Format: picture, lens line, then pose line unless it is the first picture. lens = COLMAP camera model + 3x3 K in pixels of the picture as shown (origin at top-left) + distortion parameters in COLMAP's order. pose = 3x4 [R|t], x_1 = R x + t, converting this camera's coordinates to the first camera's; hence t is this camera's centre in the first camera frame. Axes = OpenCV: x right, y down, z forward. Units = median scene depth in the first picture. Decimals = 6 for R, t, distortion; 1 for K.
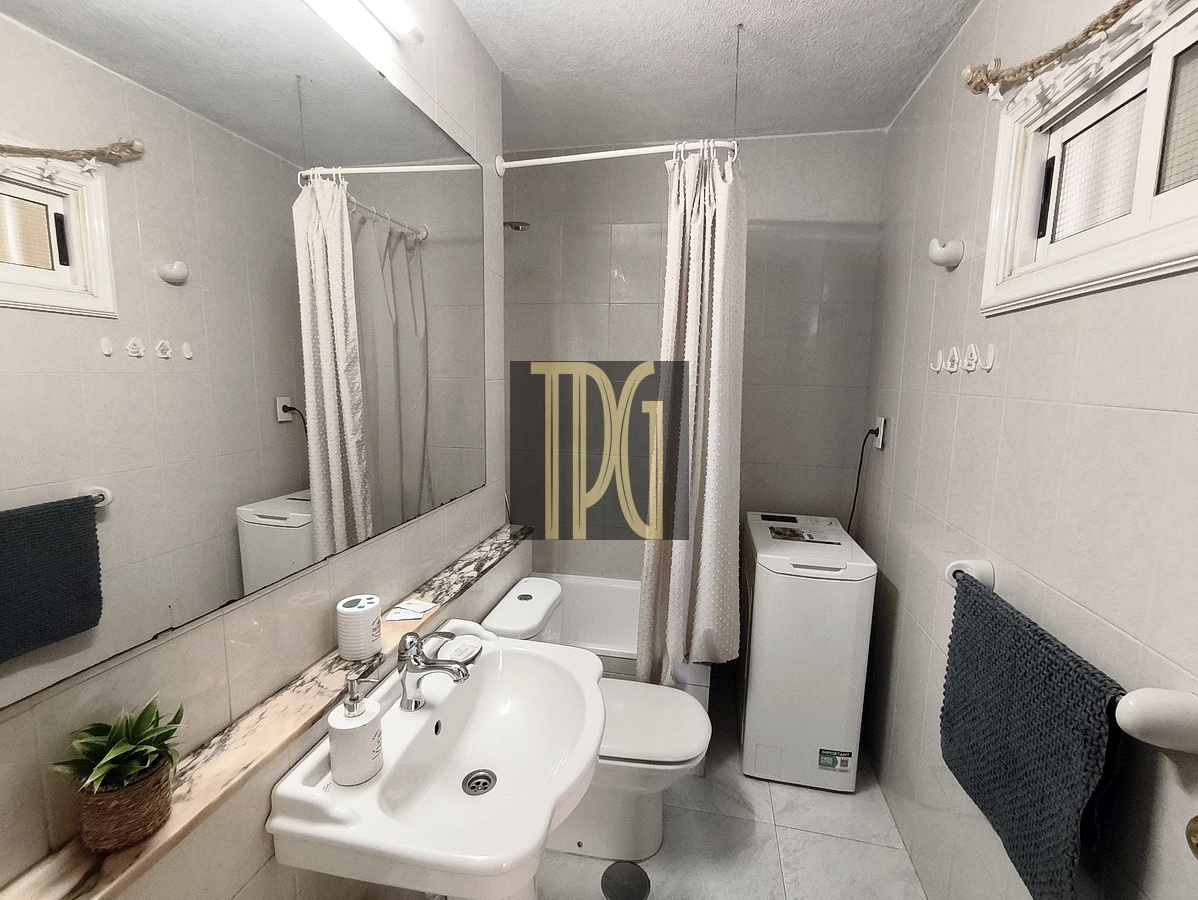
lens RADIAL K [[562.3, 0, 599.0], [0, 562.3, 450.0], [0, 0, 1]] dist [-0.006160, 0.008576]
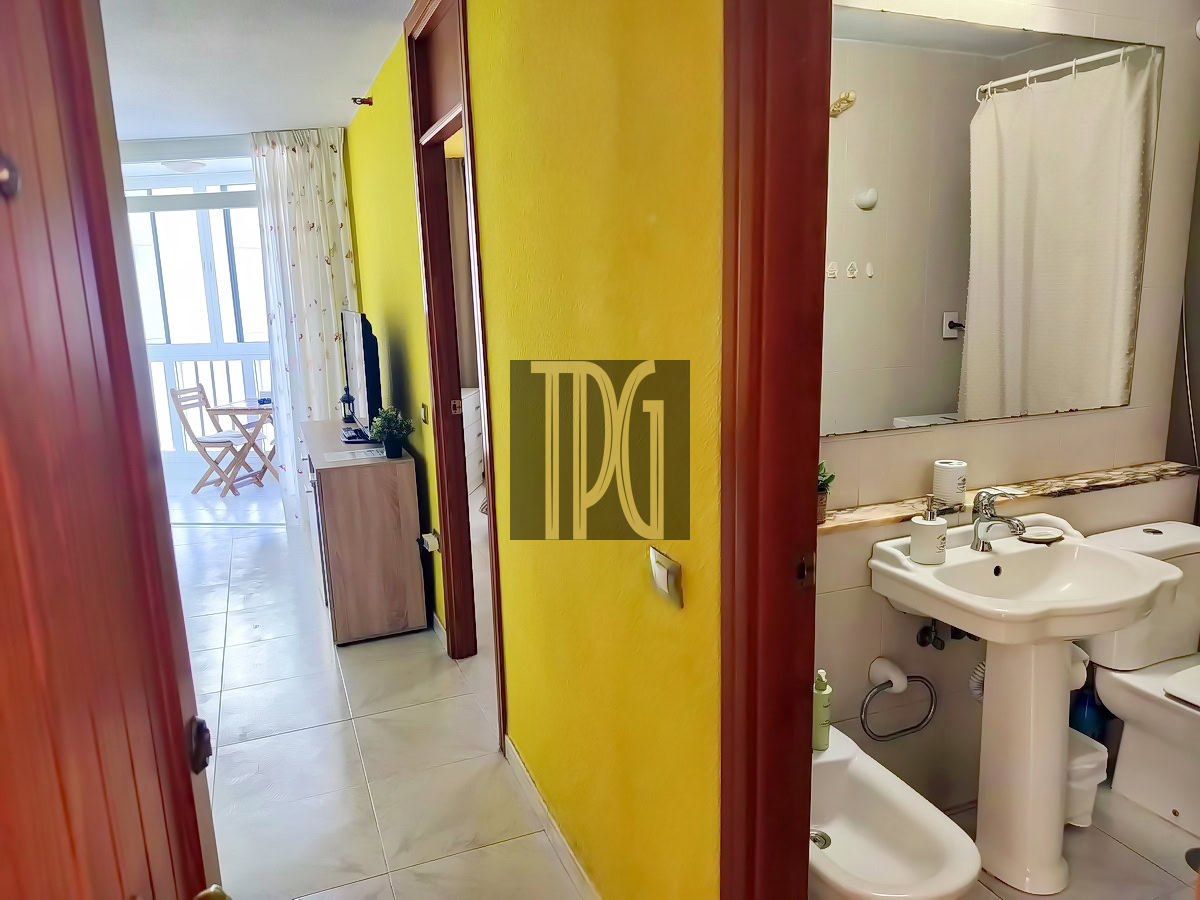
lens RADIAL K [[802.2, 0, 606.3], [0, 802.2, 450.4], [0, 0, 1]] dist [0.001194, -0.046552]
pose [[0.581690, 0.127678, -0.803327, 0.373055], [-0.072499, 0.991811, 0.105138, 0.063962], [0.810173, -0.002918, 0.586183, -0.463640]]
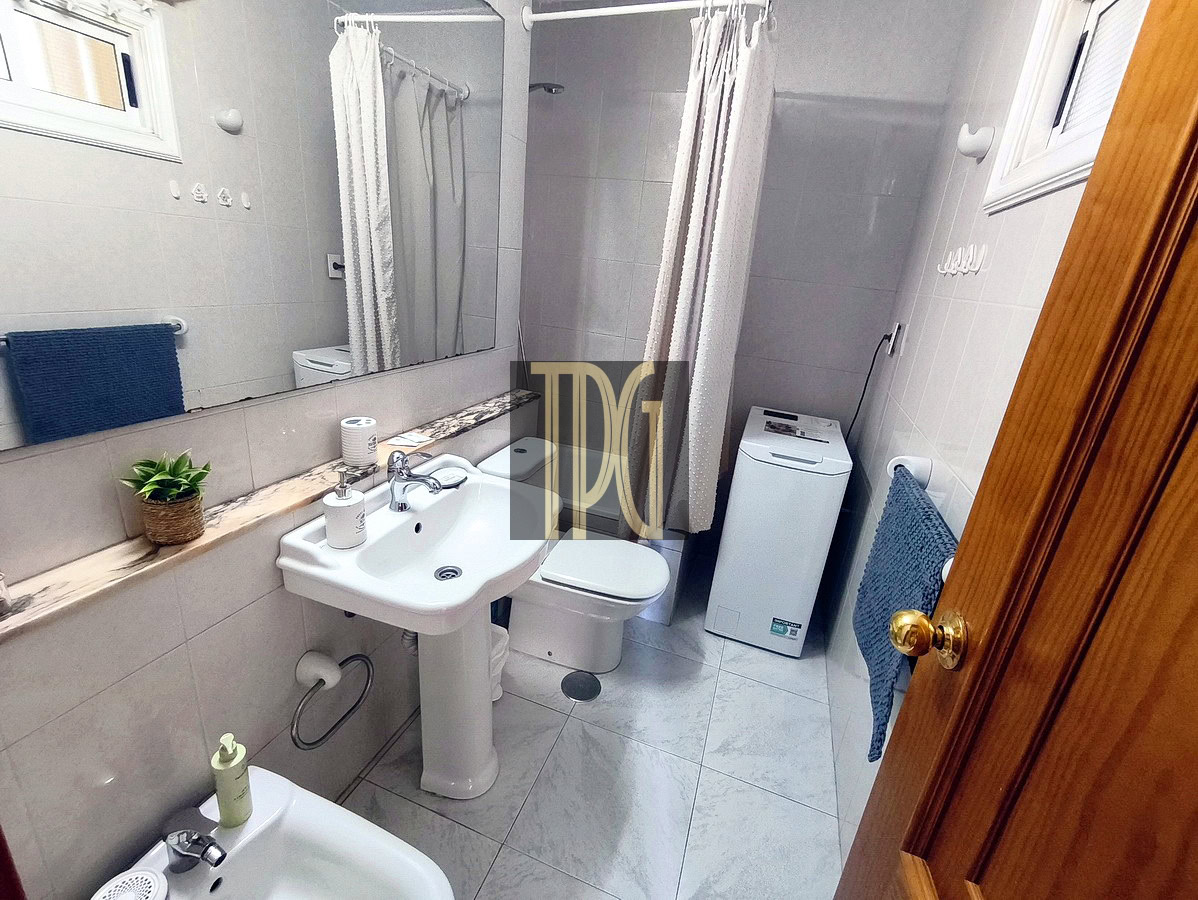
lens RADIAL K [[549.6, 0, 583.8], [0, 549.6, 455.6], [0, 0, 1]] dist [0.001423, 0.001658]
pose [[0.987243, 0.119723, -0.104965, 0.117002], [-0.096050, 0.973596, 0.207090, 0.029485], [0.126987, -0.194366, 0.972675, -0.072116]]
